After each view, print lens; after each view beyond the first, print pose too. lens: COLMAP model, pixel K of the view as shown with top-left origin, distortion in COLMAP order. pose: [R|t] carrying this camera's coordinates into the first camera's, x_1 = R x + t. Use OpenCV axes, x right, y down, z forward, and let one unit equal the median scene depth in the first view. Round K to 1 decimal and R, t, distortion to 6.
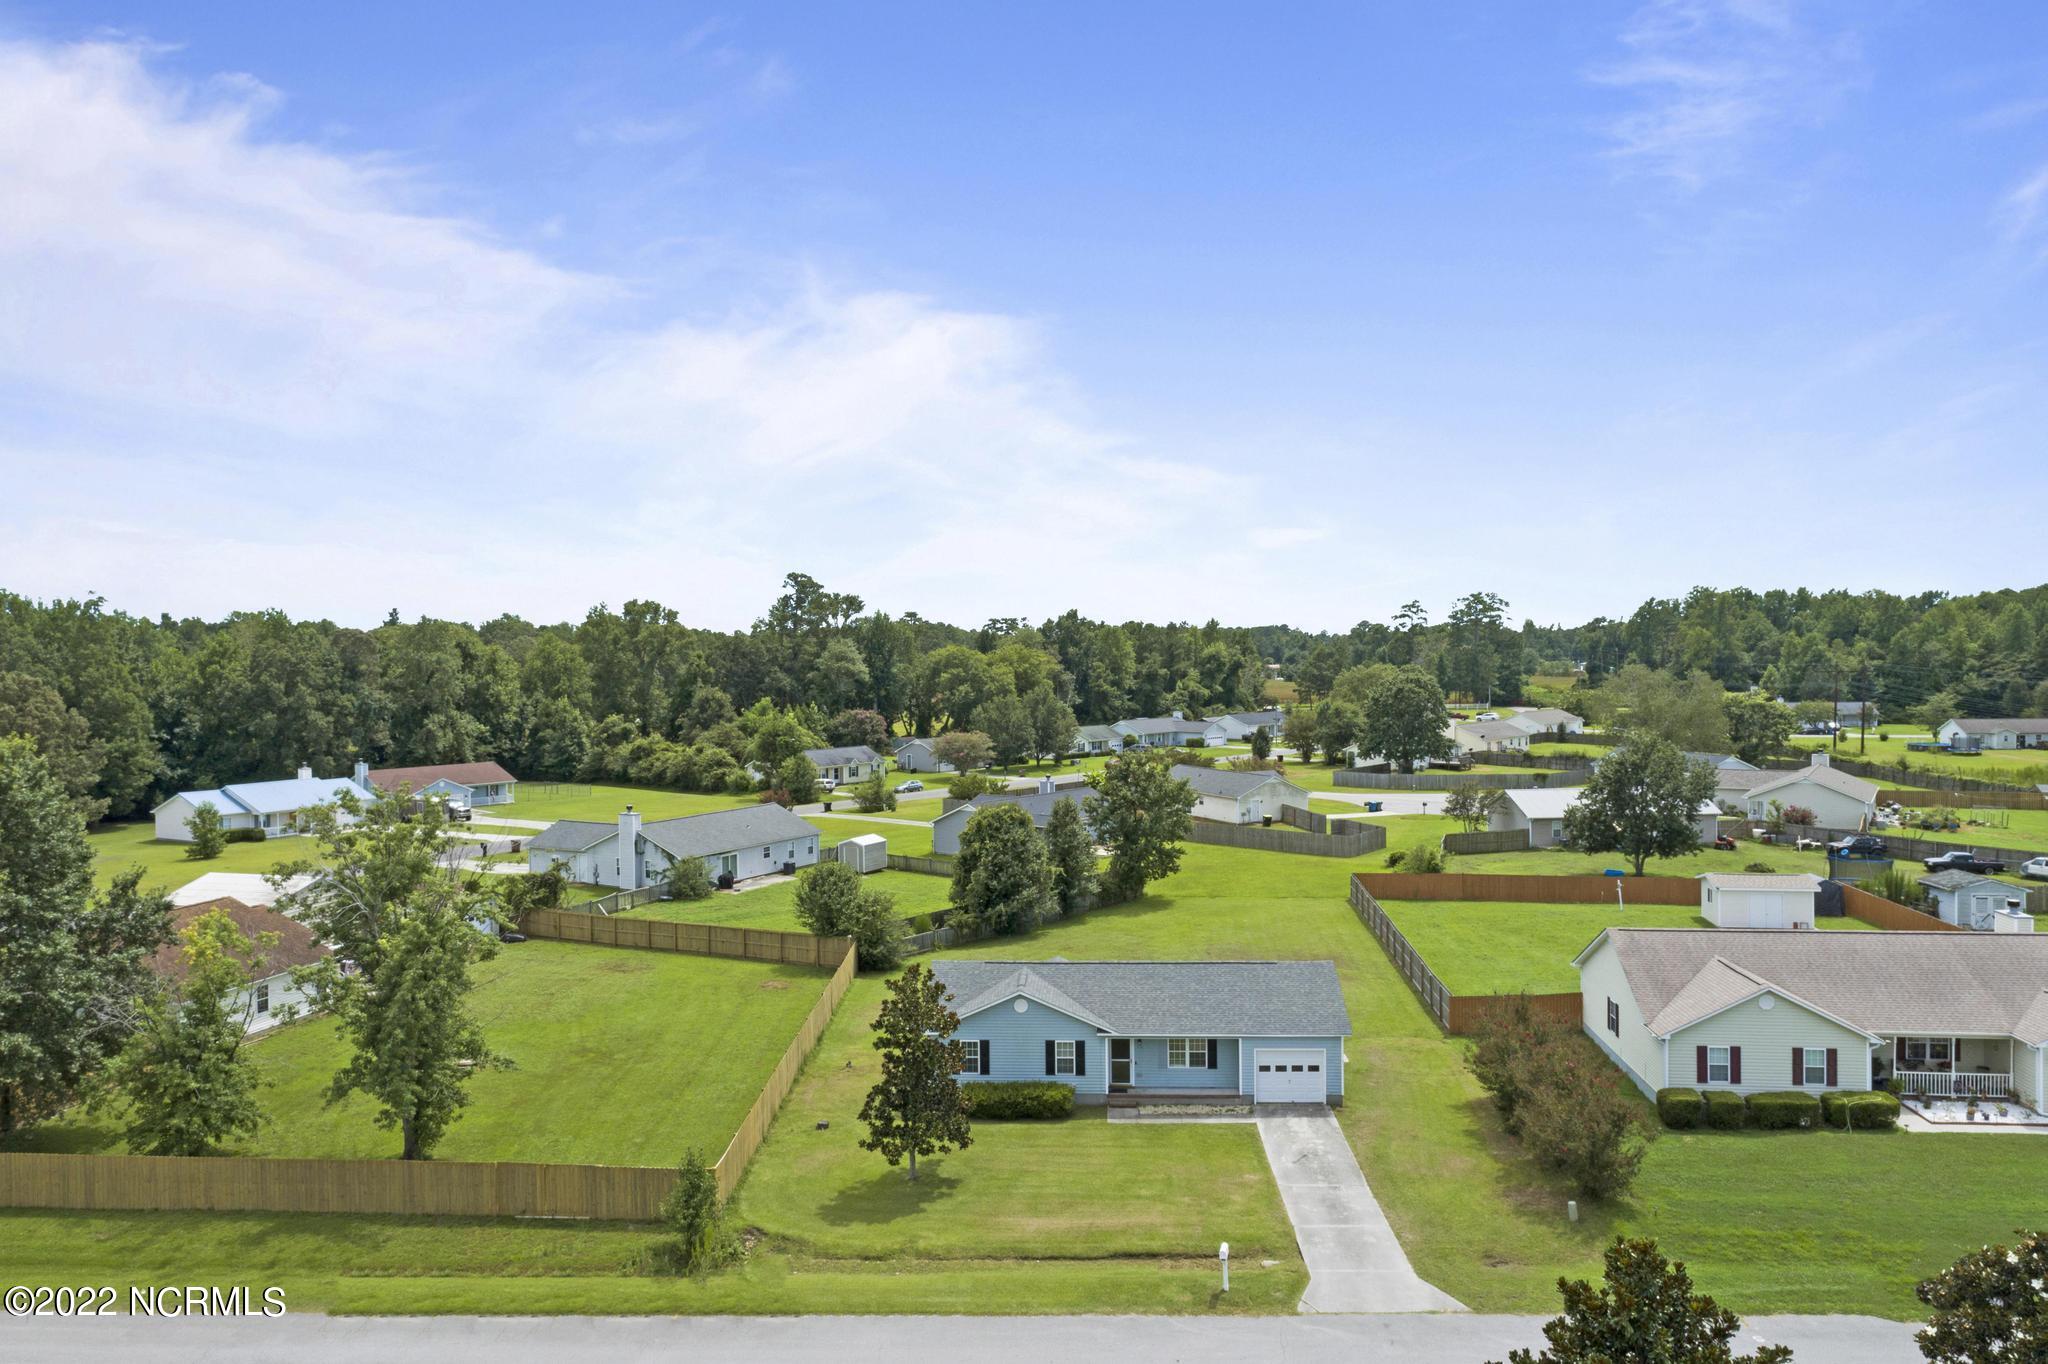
lens RADIAL K [[1390.5, 0, 1020.6], [0, 1390.5, 741.6], [0, 0, 1]] dist [0.002489, 0.006458]
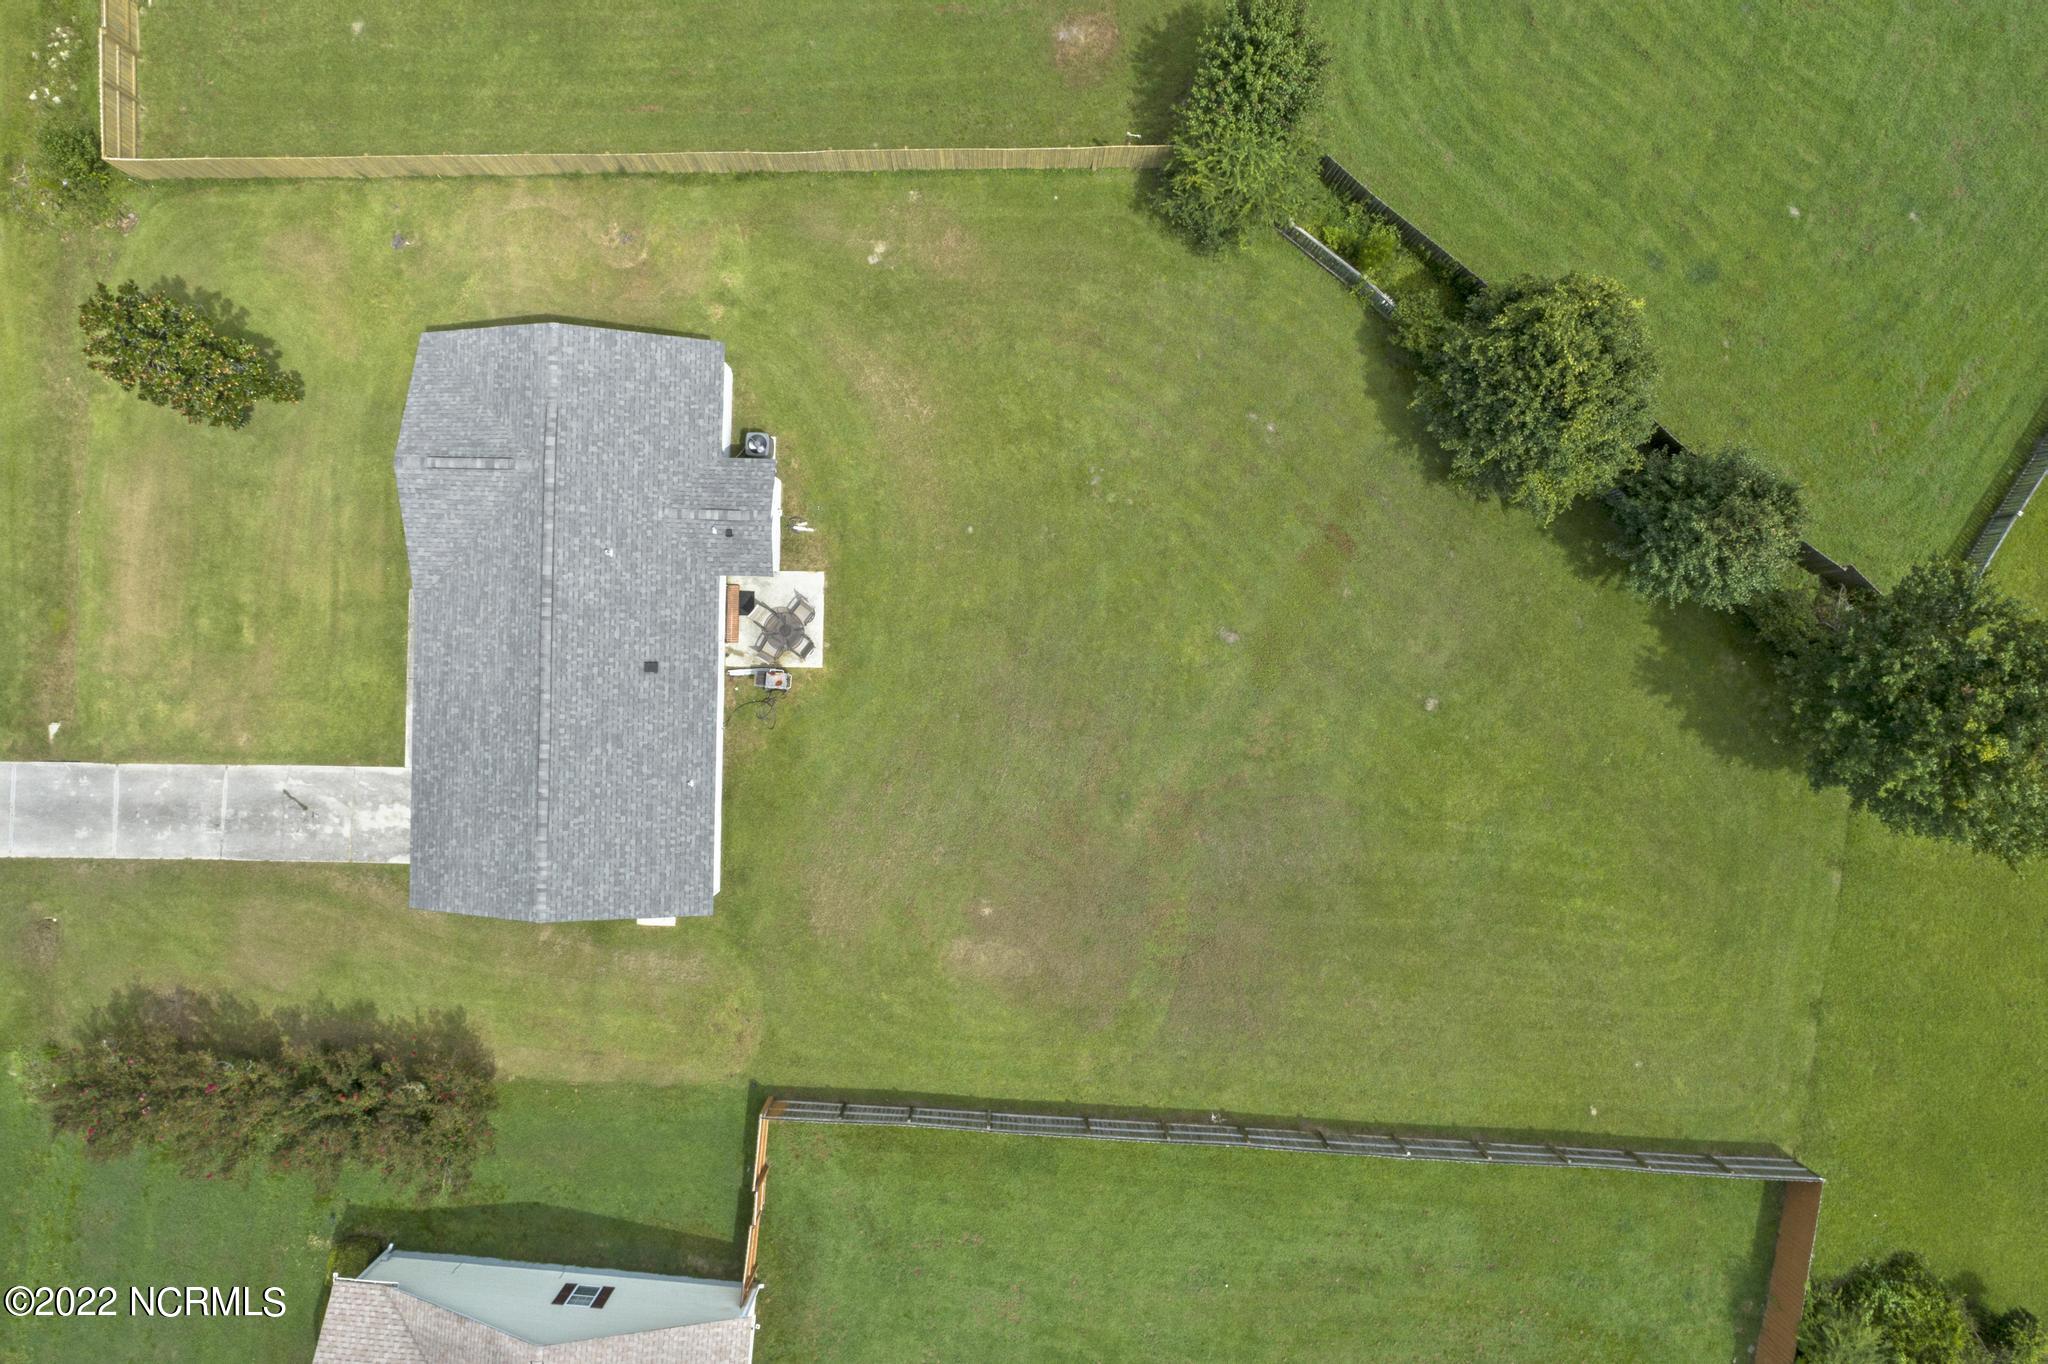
lens RADIAL K [[1390.5, 0, 1020.6], [0, 1390.5, 741.6], [0, 0, 1]] dist [0.002489, 0.006458]
pose [[0.032970, 0.999138, 0.025216, 0.144980], [-0.075557, -0.022665, 0.996884, -0.580488], [0.996596, -0.034773, 0.074745, 1.300536]]
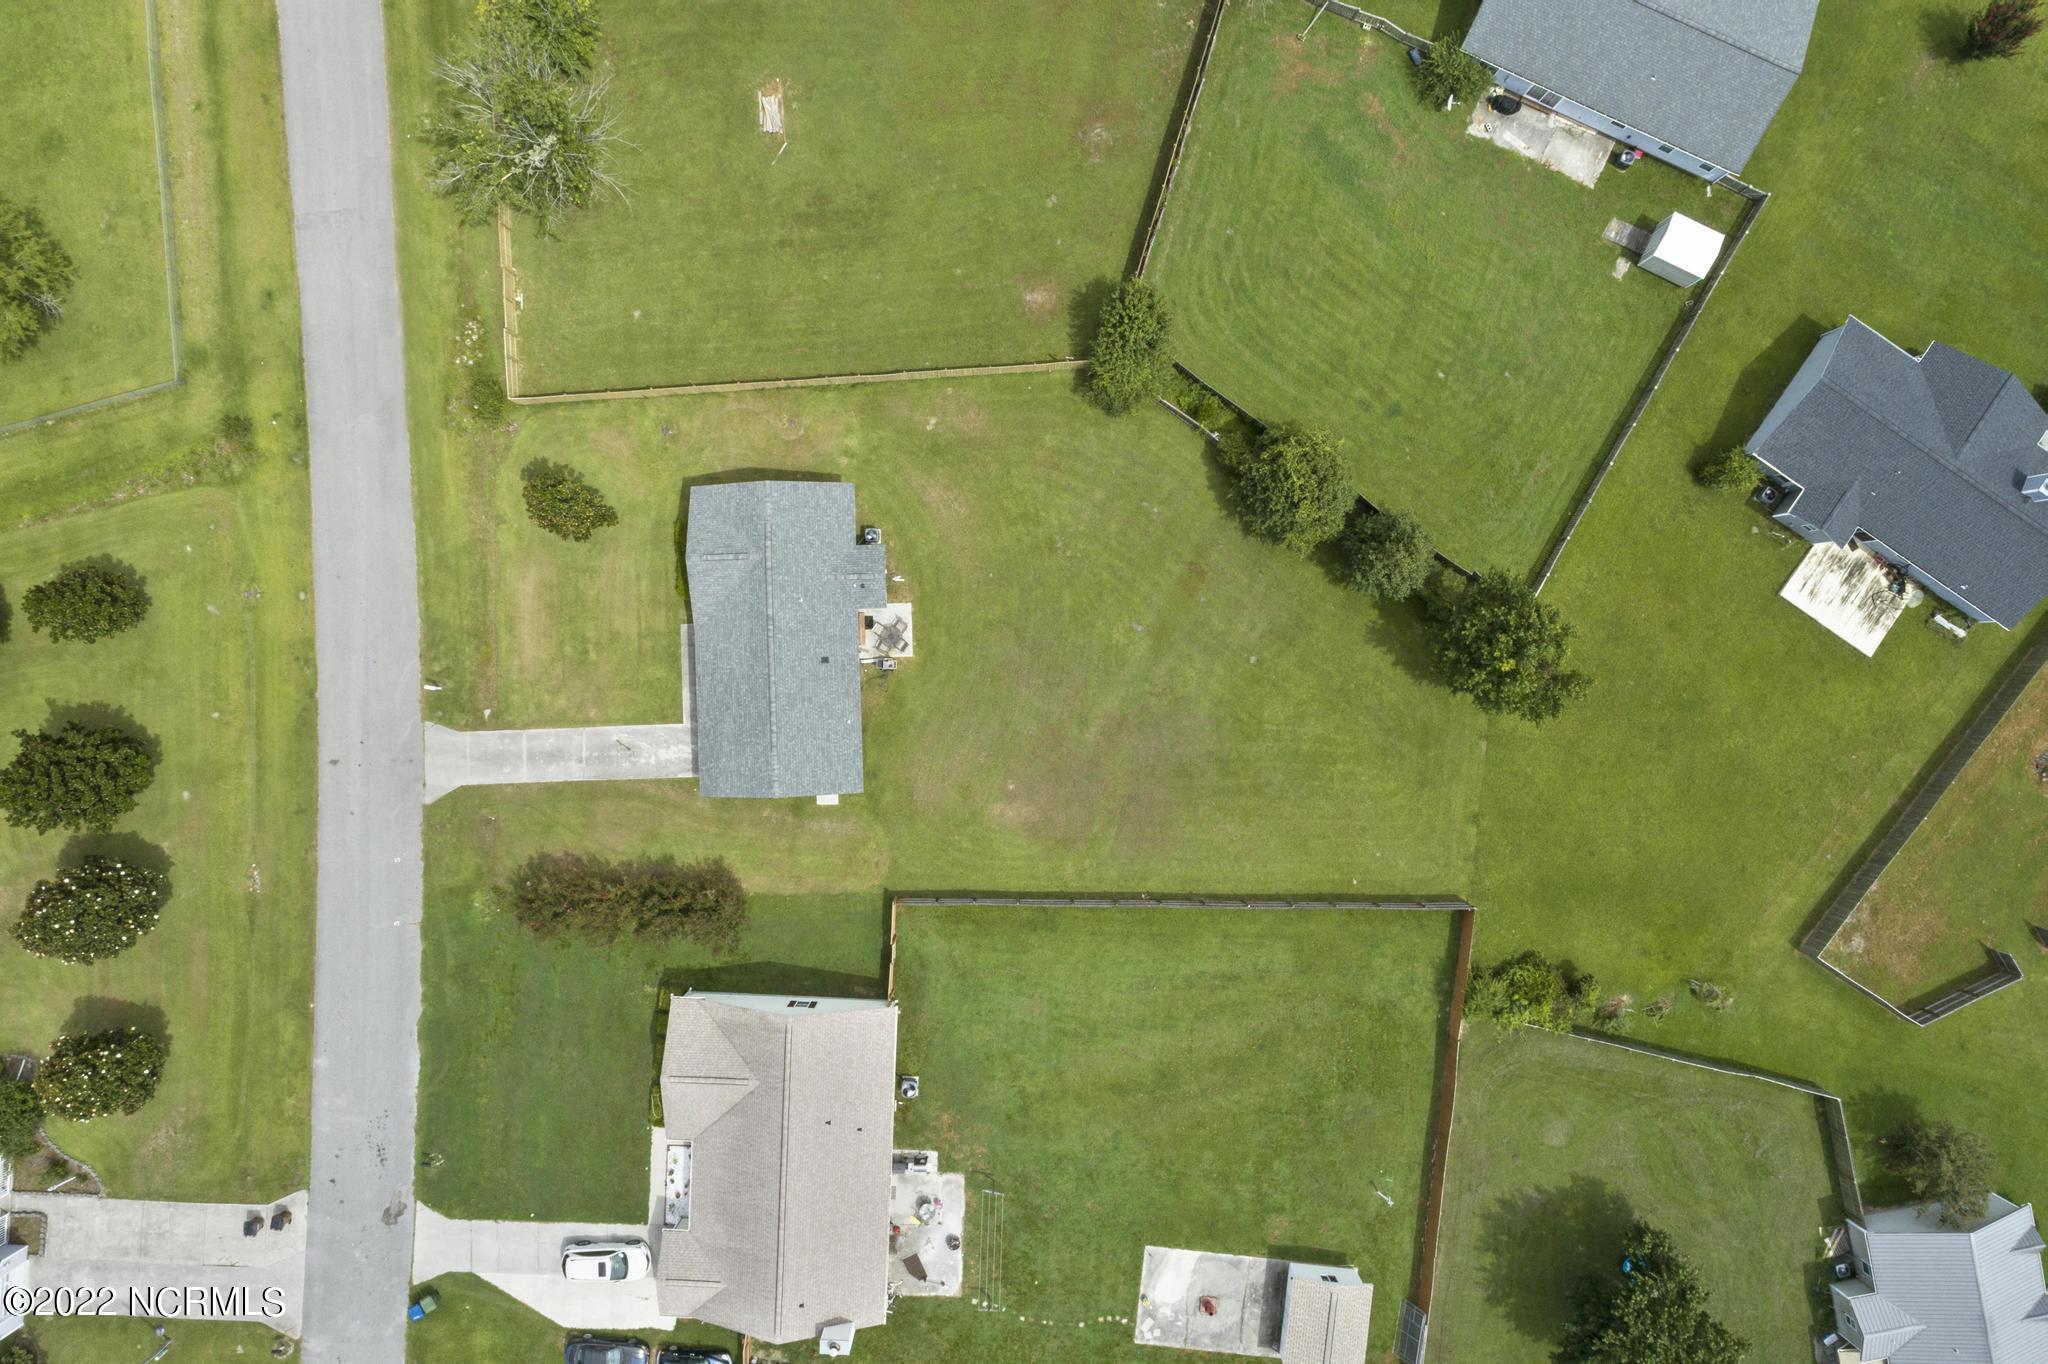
lens RADIAL K [[1390.5, 0, 1020.6], [0, 1390.5, 741.6], [0, 0, 1]] dist [0.002489, 0.006458]
pose [[0.083456, 0.996081, 0.029274, 0.174708], [-0.068590, -0.023565, 0.997367, -1.236228], [0.994148, -0.085244, 0.066355, 1.254633]]
